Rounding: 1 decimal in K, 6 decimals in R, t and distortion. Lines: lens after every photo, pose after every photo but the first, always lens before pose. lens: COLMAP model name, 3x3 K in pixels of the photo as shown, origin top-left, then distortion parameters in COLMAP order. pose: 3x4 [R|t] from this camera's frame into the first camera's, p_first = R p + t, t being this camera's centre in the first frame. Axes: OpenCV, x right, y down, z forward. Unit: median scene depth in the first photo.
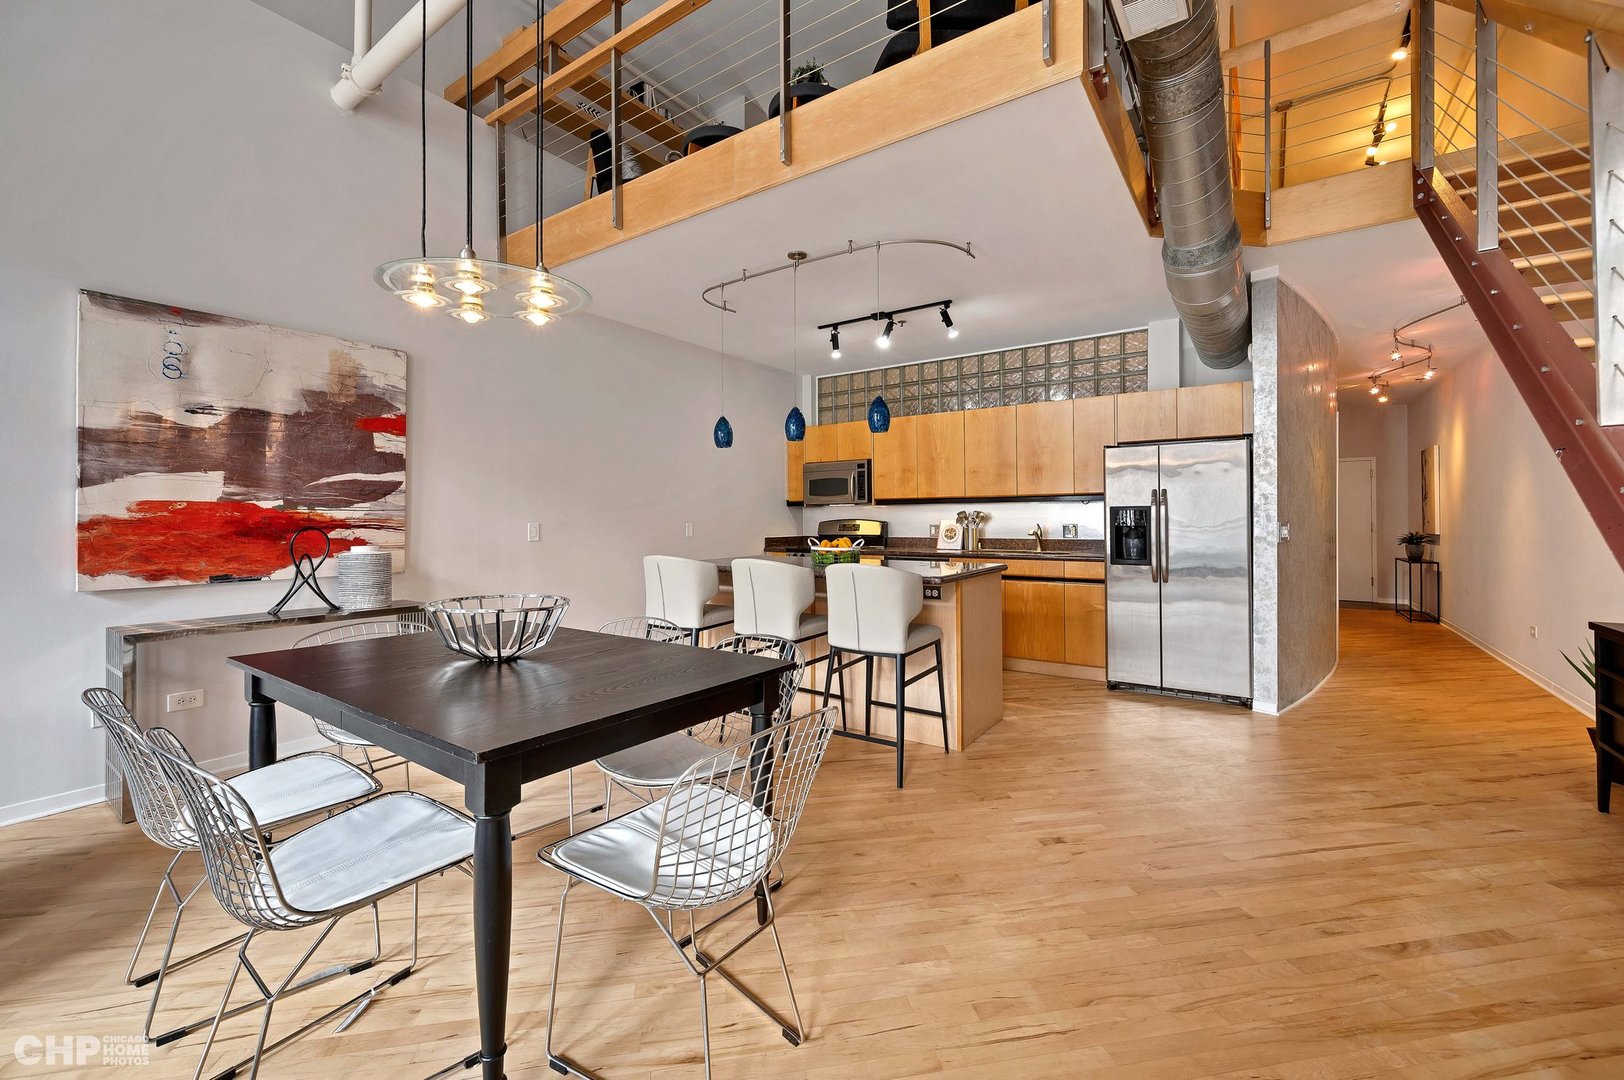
lens RADIAL K [[655.8, 0, 806.0], [0, 655.8, 515.3], [0, 0, 1]] dist [0.000915, 0.000513]
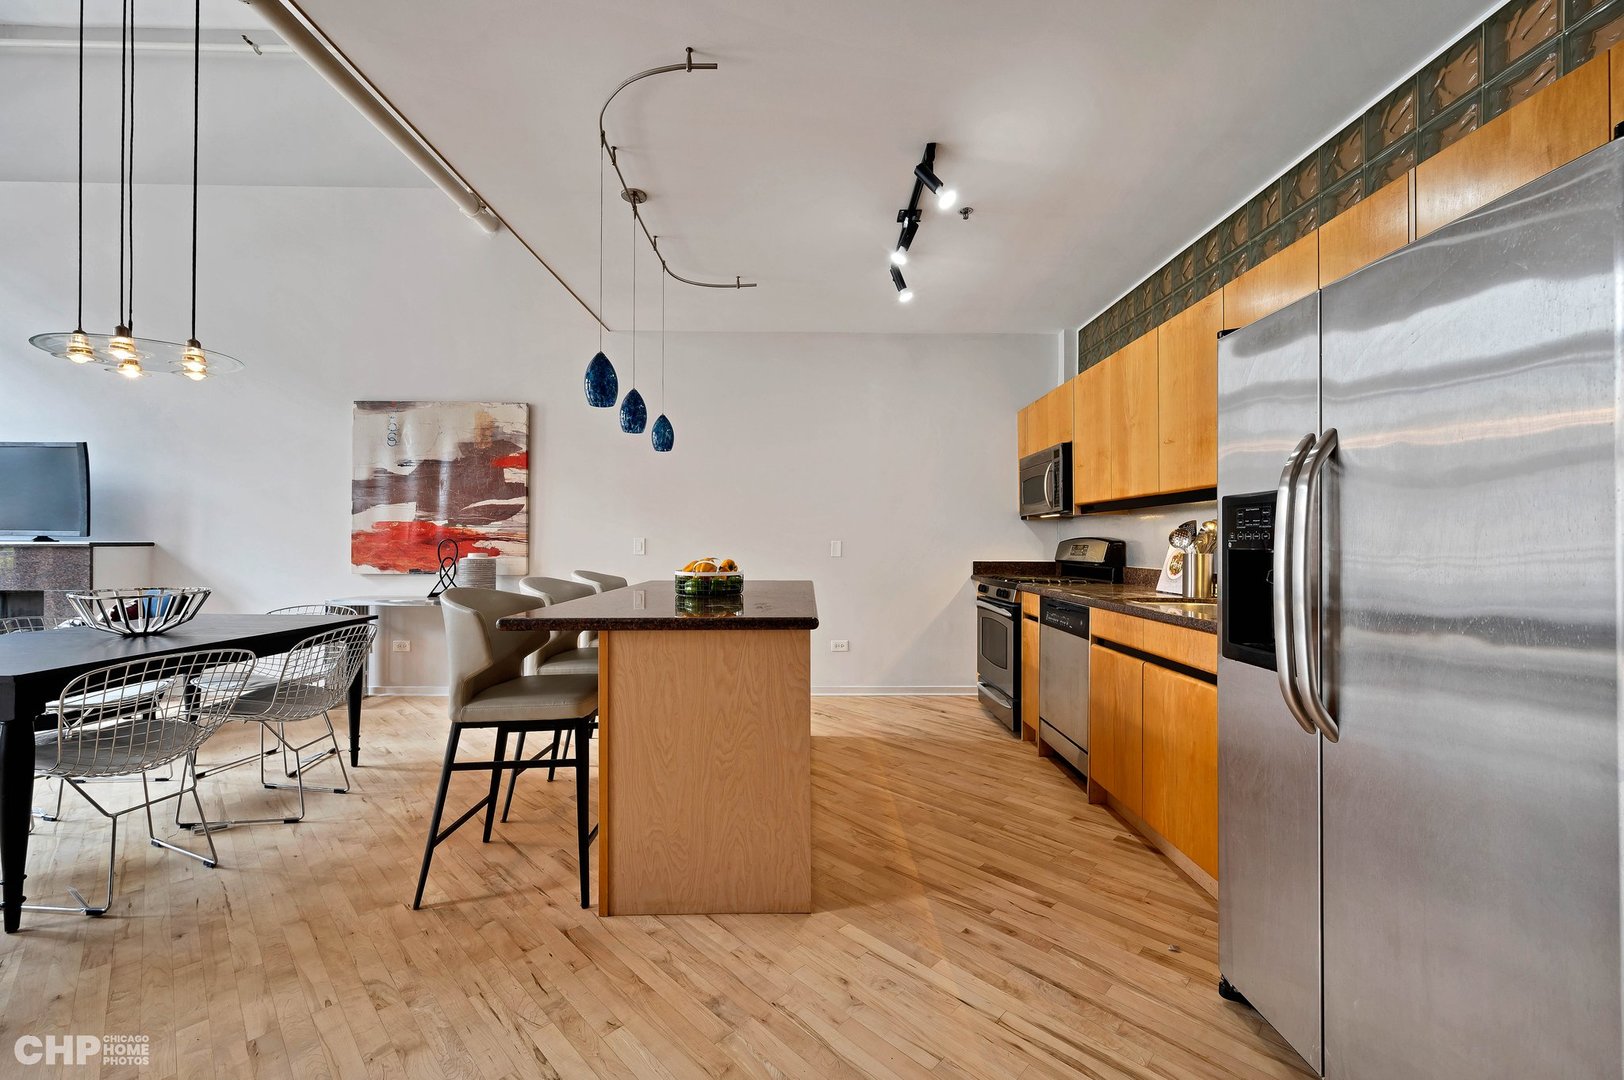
lens RADIAL K [[655.8, 0, 811.5], [0, 655.8, 540.3], [0, 0, 1]] dist [0.000915, 0.000513]
pose [[0.583629, 0.004132, -0.812010, 0.693512], [-0.003909, 0.999990, 0.002279, 0.012216], [0.812011, 0.001844, 0.583640, 0.652350]]
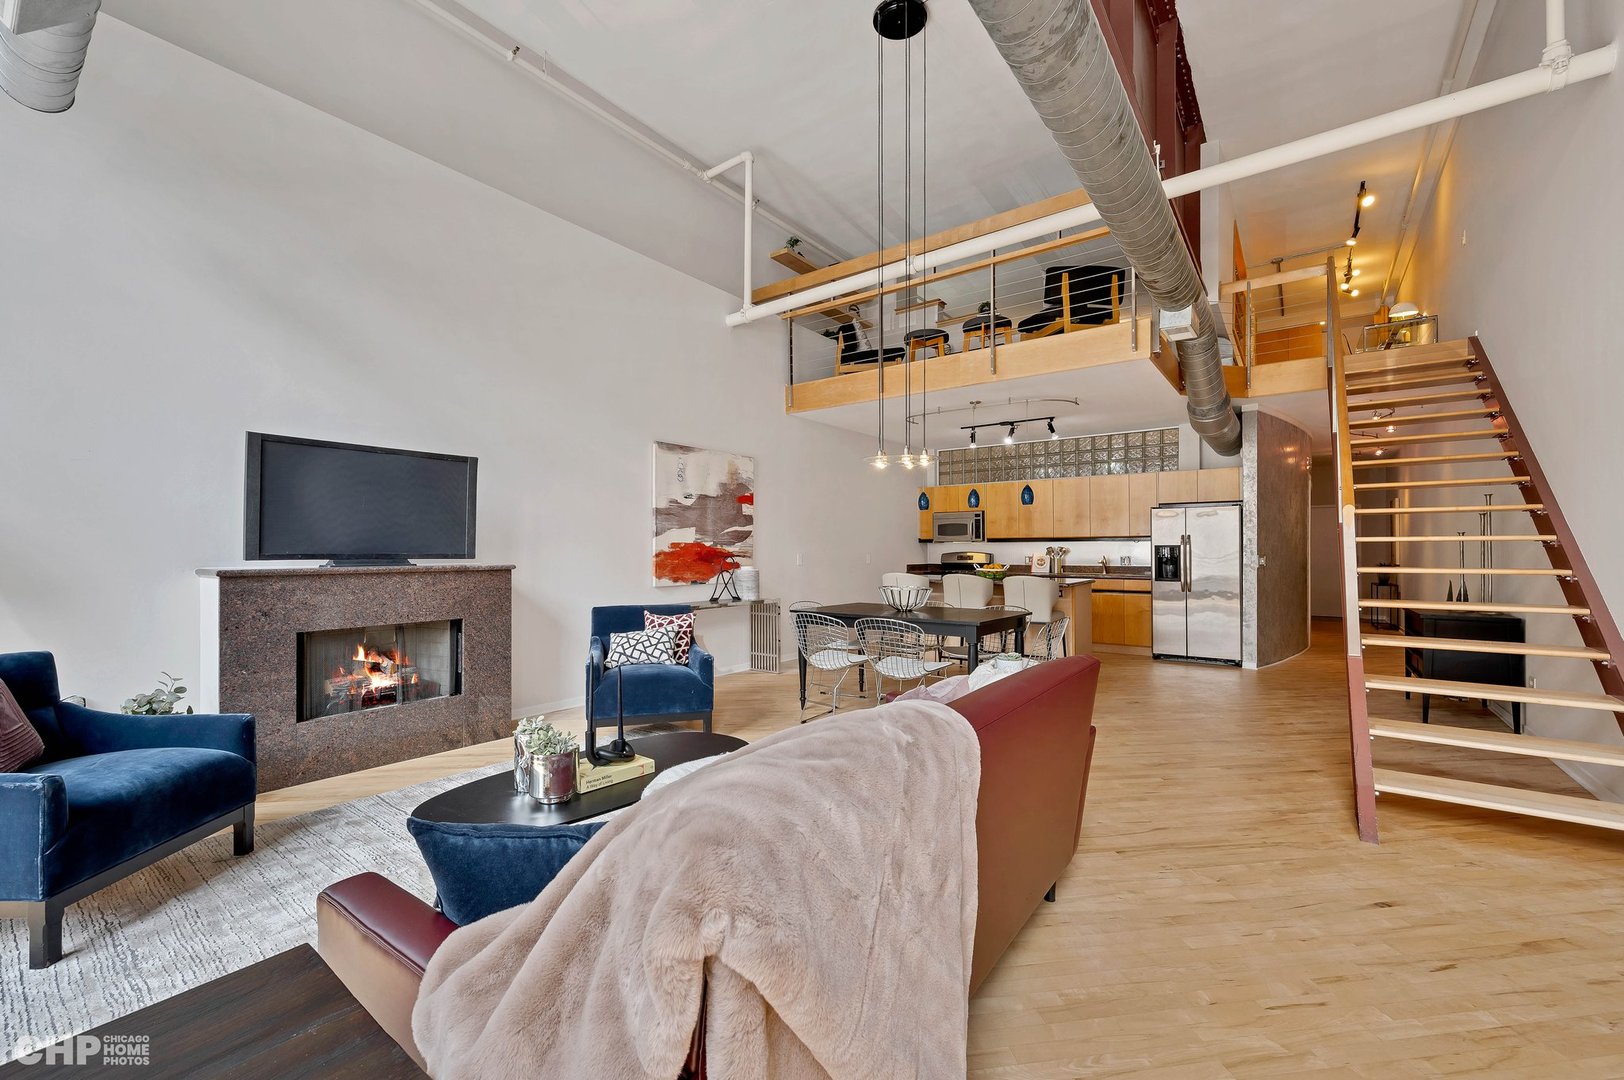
lens RADIAL K [[655.8, 0, 805.5], [0, 655.8, 545.1], [0, 0, 1]] dist [0.000915, 0.000513]
pose [[0.999402, 0.003304, -0.034419, -0.376339], [-0.003330, 0.999994, -0.000700, -0.010544], [0.034417, 0.000814, 0.999407, -0.712202]]
